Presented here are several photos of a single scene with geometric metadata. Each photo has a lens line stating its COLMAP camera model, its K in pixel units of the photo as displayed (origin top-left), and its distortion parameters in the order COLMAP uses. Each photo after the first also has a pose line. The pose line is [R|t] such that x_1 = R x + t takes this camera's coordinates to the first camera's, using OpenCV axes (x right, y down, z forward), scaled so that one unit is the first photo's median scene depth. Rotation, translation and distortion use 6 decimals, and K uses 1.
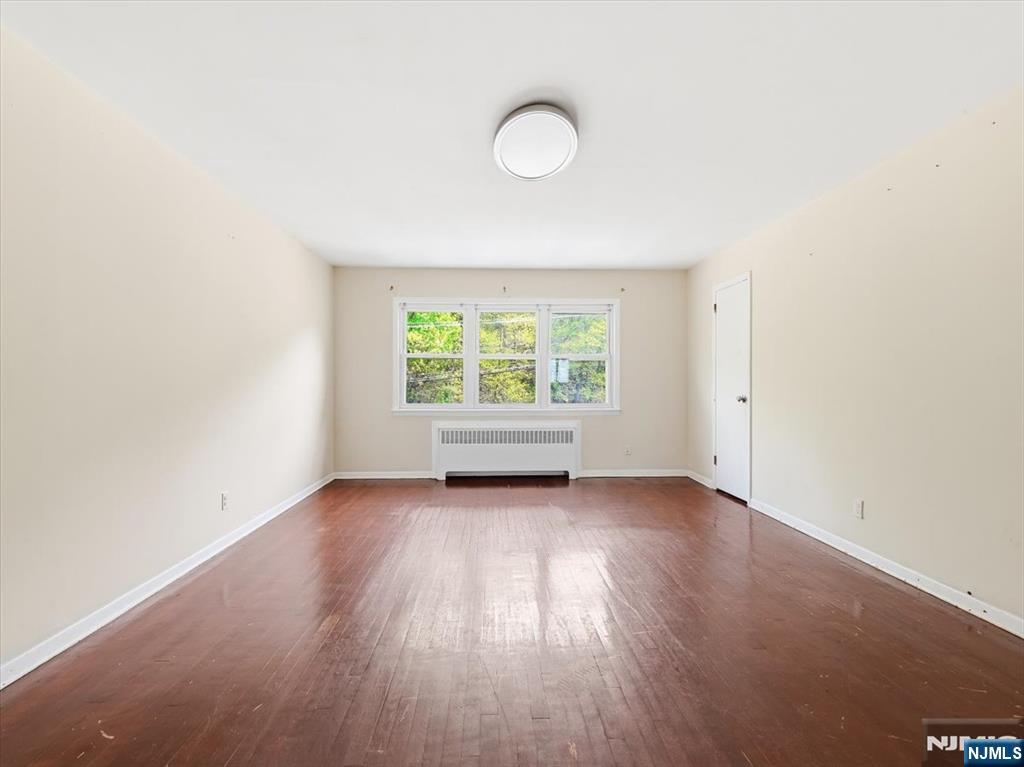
lens RADIAL K [[492.7, 0, 512.0], [0, 492.7, 383.5], [0, 0, 1]] dist [0.002535, 0.000359]
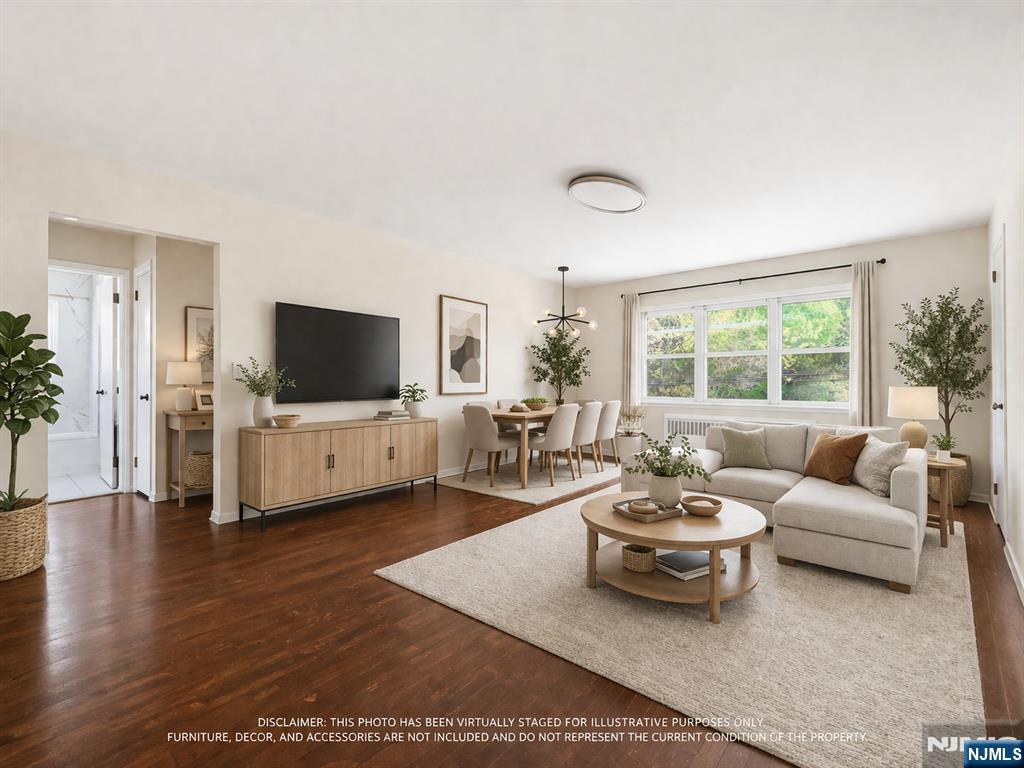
lens RADIAL K [[498.2, 0, 512.0], [0, 498.2, 384.0], [0, 0, 1]] dist [0.001701, 0.020809]
pose [[0.708807, 0.009500, -0.705338, 0.398256], [-0.005489, 0.999953, 0.007953, 0.002954], [0.705381, -0.001766, 0.708826, -0.051477]]
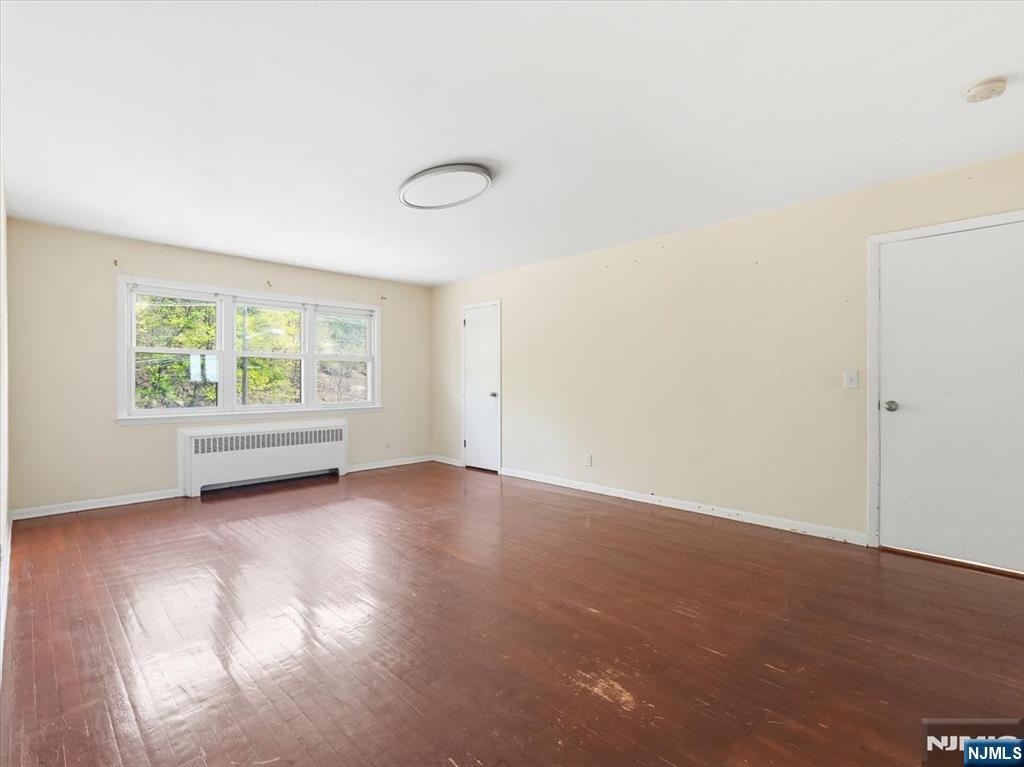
lens RADIAL K [[483.0, 0, 512.0], [0, 483.0, 383.5], [0, 0, 1]] dist [0.008505, 0.000108]
pose [[0.739045, -0.004465, 0.673641, -0.298929], [0.003811, 0.999990, 0.002446, -0.000609], [-0.673645, 0.000759, 0.739054, 0.003273]]
